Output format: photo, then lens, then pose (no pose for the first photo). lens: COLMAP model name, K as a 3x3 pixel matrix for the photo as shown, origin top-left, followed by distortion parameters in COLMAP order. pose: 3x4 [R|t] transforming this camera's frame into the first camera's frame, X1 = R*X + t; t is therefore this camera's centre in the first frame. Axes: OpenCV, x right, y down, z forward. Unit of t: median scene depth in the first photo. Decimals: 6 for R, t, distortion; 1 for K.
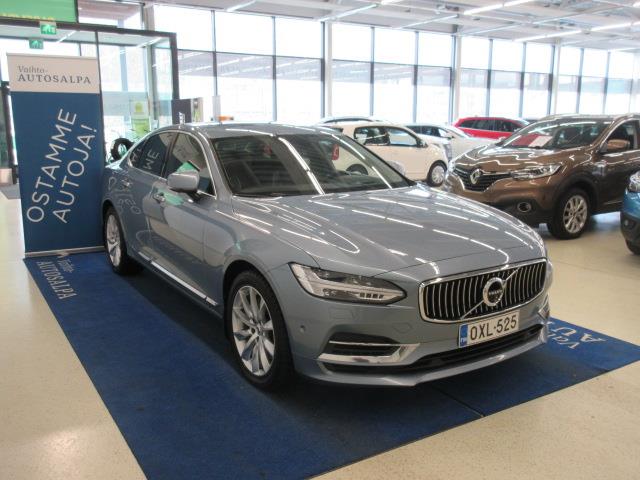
lens RADIAL K [[595.5, 0, 318.0], [0, 595.5, 238.3], [0, 0, 1]] dist [-0.019132, 0.038728]
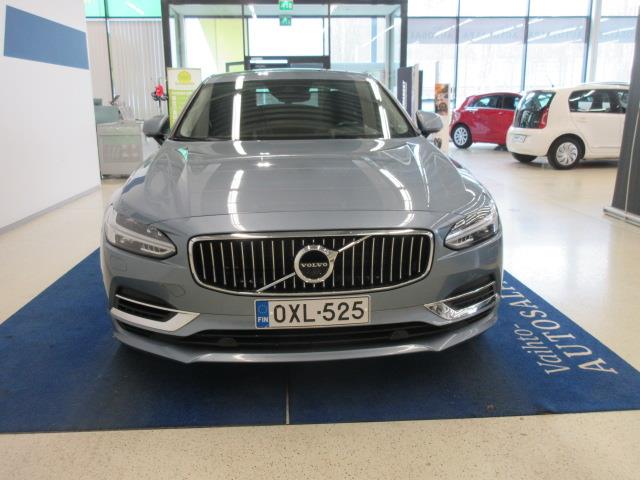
lens RADIAL K [[595.5, 0, 308.3], [0, 595.5, 233.1], [0, 0, 1]] dist [-0.019132, 0.038728]
pose [[0.878126, 0.093813, -0.469143, 0.632706], [-0.080374, 0.995577, 0.048640, 0.015940], [0.471631, -0.005005, 0.881782, 0.338110]]
